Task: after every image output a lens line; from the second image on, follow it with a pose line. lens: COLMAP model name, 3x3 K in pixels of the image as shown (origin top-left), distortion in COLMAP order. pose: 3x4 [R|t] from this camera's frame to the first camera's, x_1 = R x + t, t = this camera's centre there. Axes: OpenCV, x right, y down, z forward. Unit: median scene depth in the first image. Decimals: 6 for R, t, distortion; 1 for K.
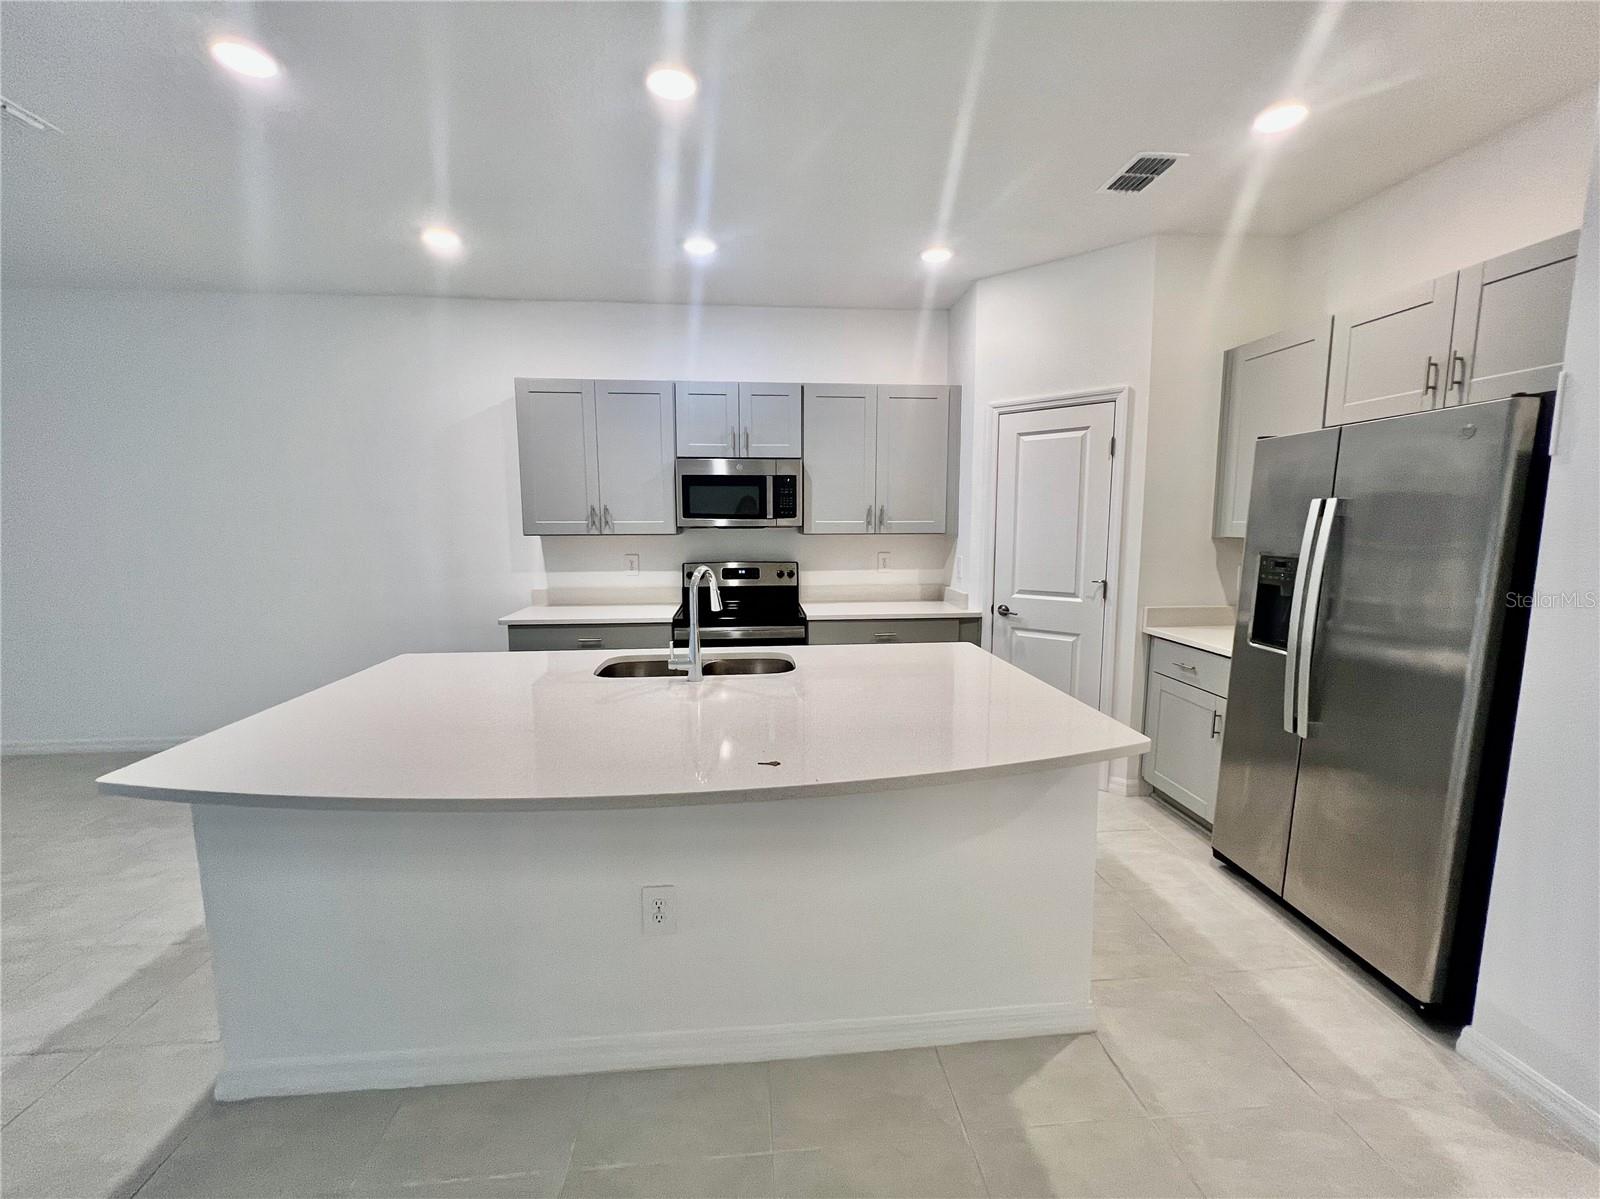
lens RADIAL K [[642.1, 0, 803.5], [0, 642.1, 601.0], [0, 0, 1]] dist [-0.001796, 0.000677]
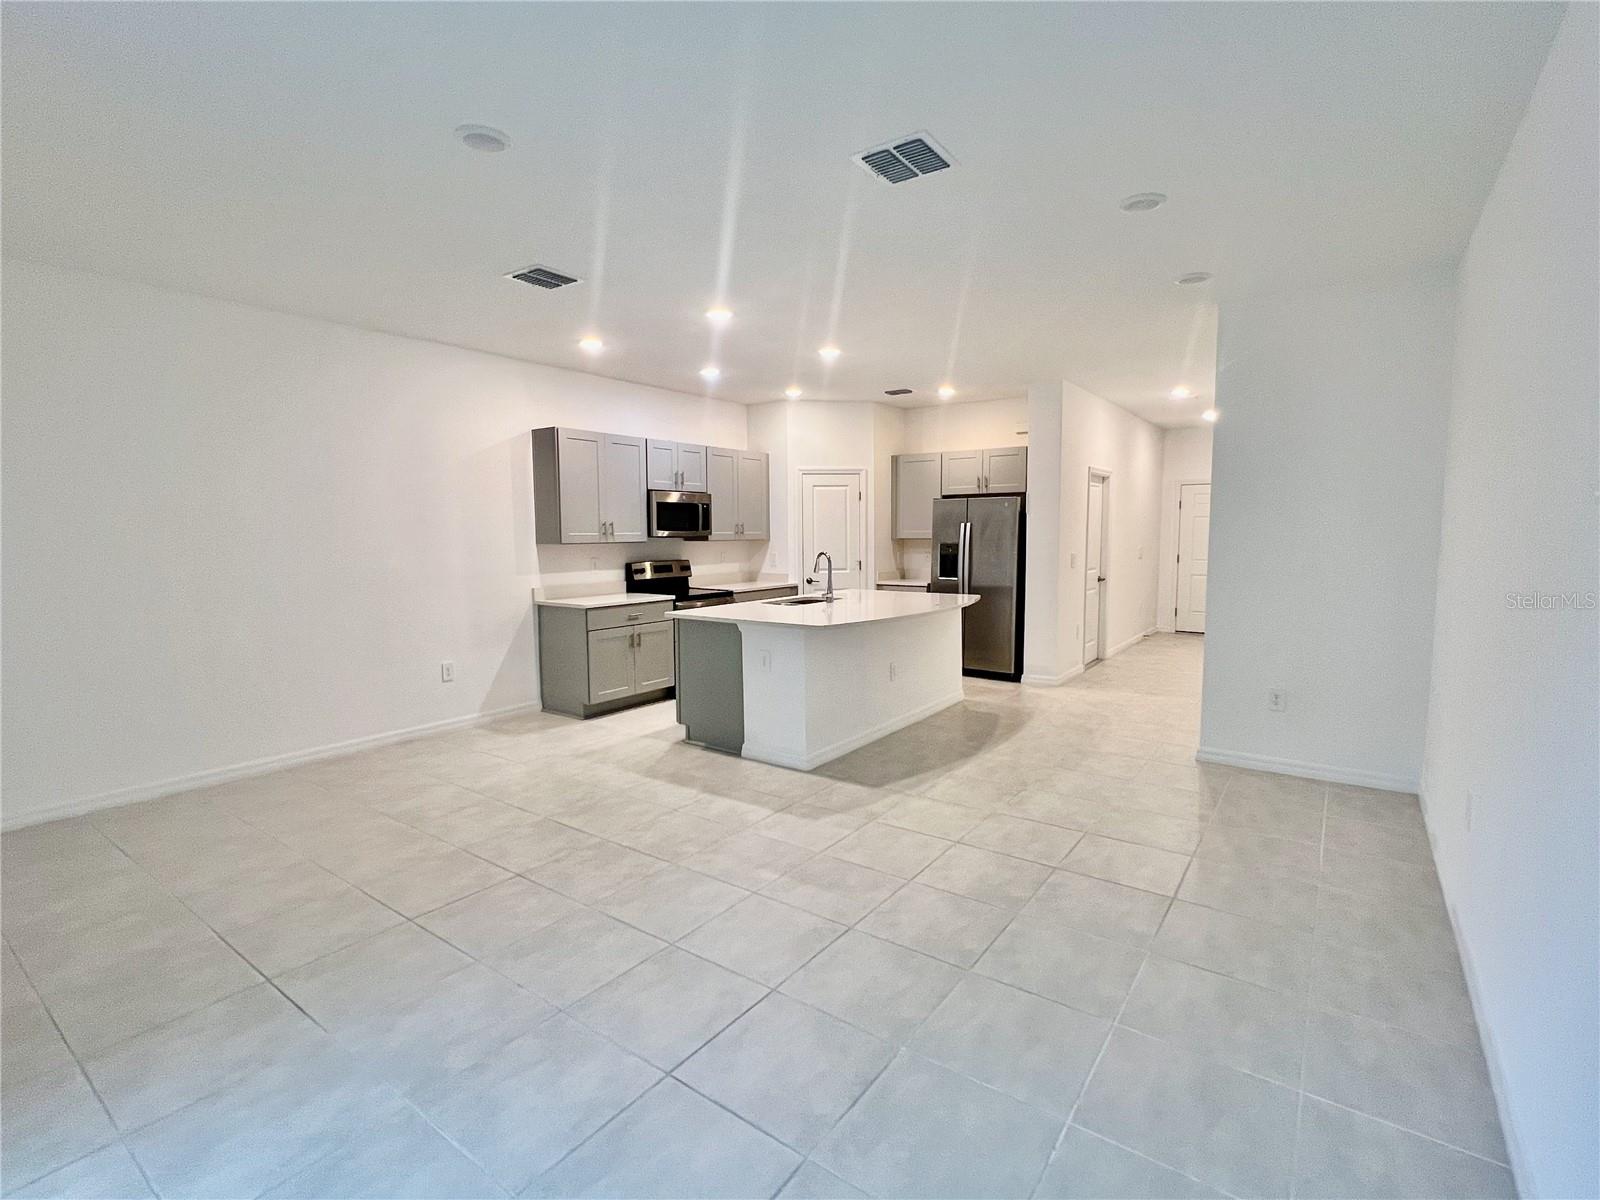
lens RADIAL K [[751.5, 0, 802.9], [0, 751.5, 603.5], [0, 0, 1]] dist [0.001099, 0.000400]
pose [[0.654012, -0.076208, 0.752635, -1.293959], [0.100303, 0.994864, 0.013576, 0.047778], [-0.749805, 0.066613, 0.658298, -0.381611]]
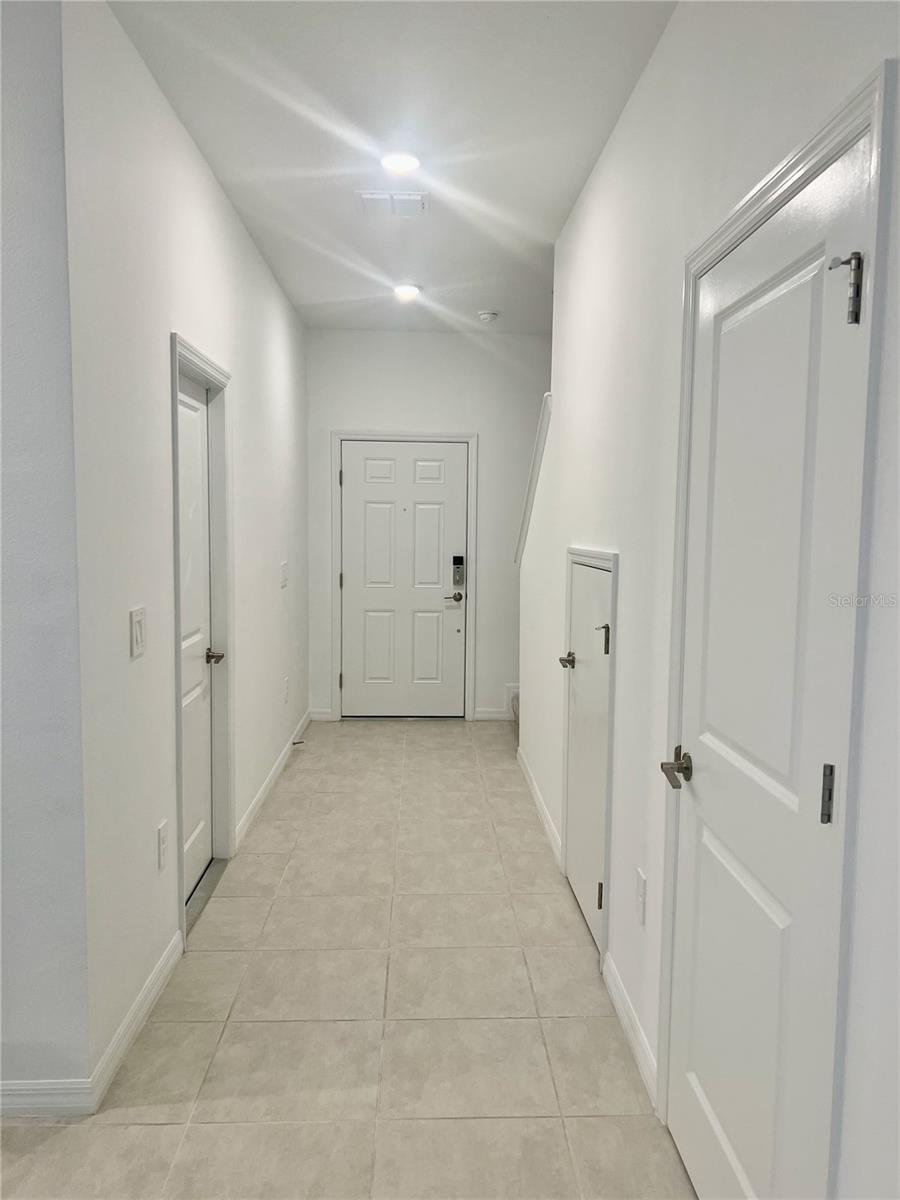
lens RADIAL K [[927.0, 0, 452.1], [0, 927.0, 597.7], [0, 0, 1]] dist [0.011415, 0.025573]
pose [[0.052692, -0.082218, 0.995220, -0.087761], [0.110034, 0.991014, 0.076045, -0.019395], [-0.992530, 0.105501, 0.061265, 0.068179]]
